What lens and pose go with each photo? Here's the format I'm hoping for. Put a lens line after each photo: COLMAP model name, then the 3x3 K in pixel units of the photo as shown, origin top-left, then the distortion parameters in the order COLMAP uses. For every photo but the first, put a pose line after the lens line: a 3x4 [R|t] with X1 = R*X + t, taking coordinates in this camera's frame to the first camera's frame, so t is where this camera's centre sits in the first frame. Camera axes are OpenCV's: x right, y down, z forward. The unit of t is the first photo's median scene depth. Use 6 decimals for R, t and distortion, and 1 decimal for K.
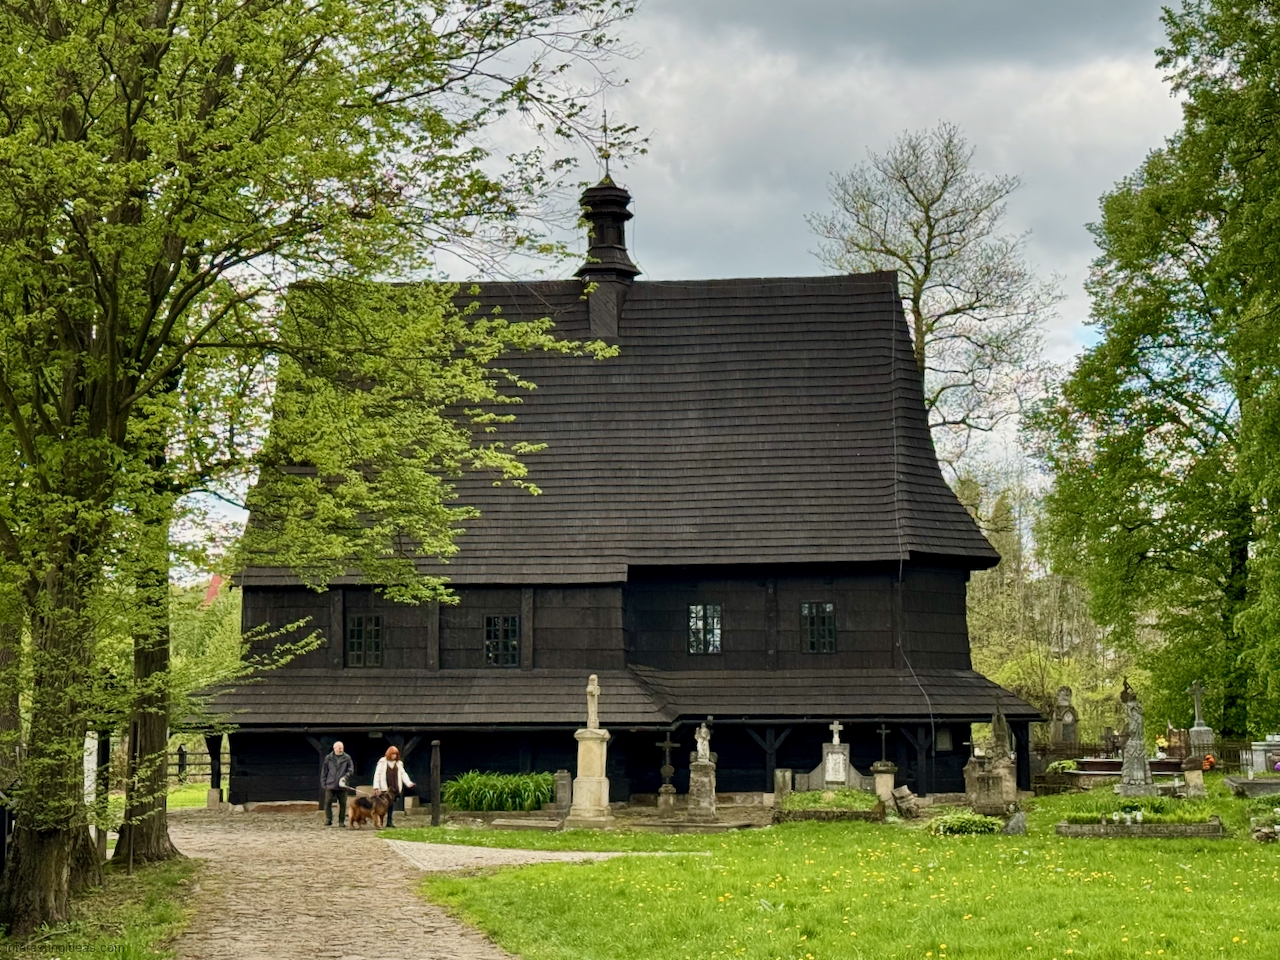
lens RADIAL K [[2151.3, 0, 640.0], [0, 2151.3, 480.0], [0, 0, 1]] dist [-0.026627, -0.057217]
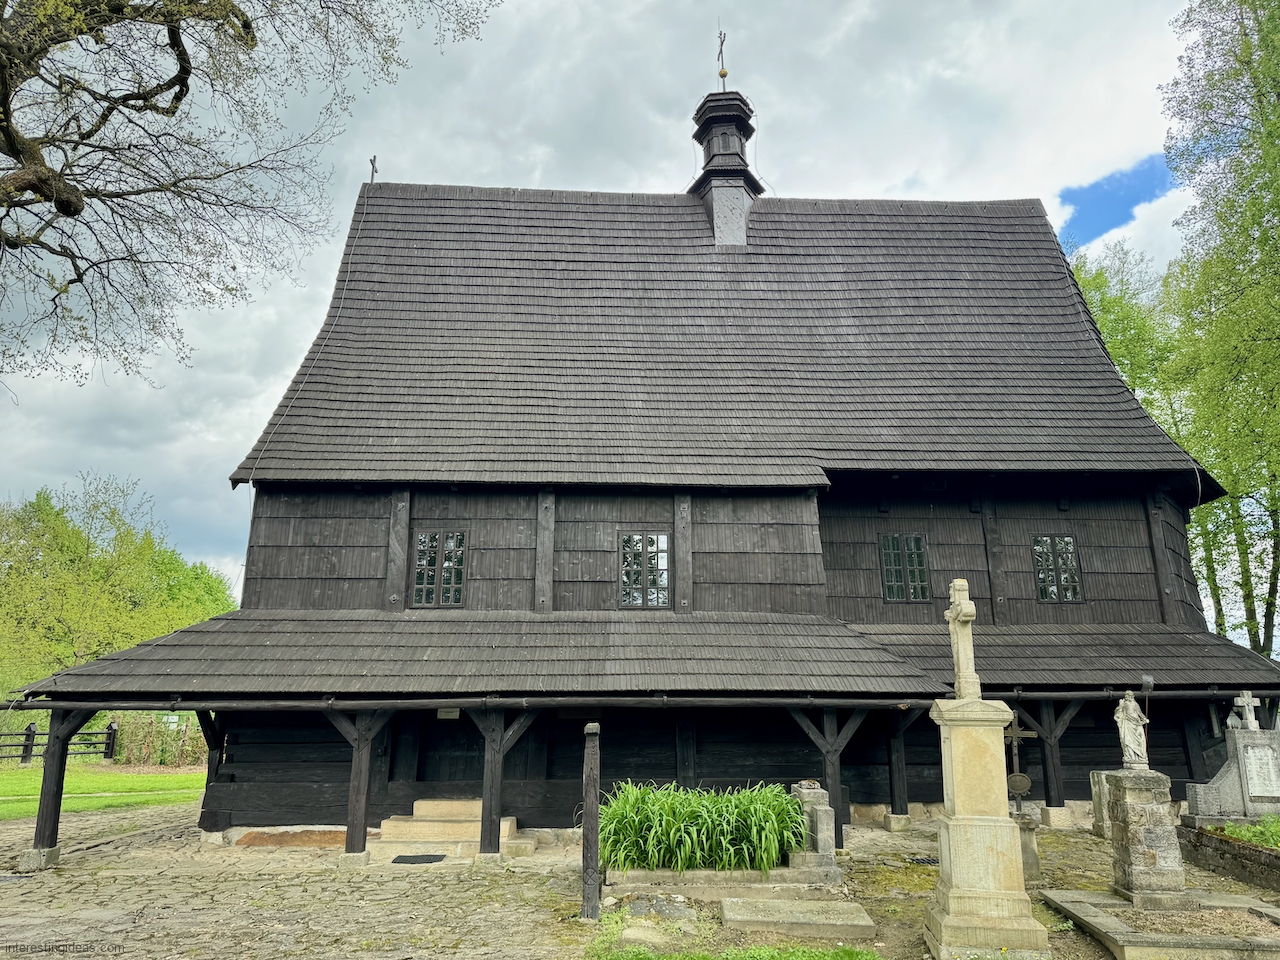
lens RADIAL K [[928.7, 0, 648.7], [0, 928.7, 485.4], [0, 0, 1]] dist [0.044568, -0.068221]
pose [[0.993912, 0.027362, 0.106729, -0.095645], [-0.014025, 0.992212, -0.123766, 0.084674], [-0.109285, 0.121515, 0.986555, 0.710858]]
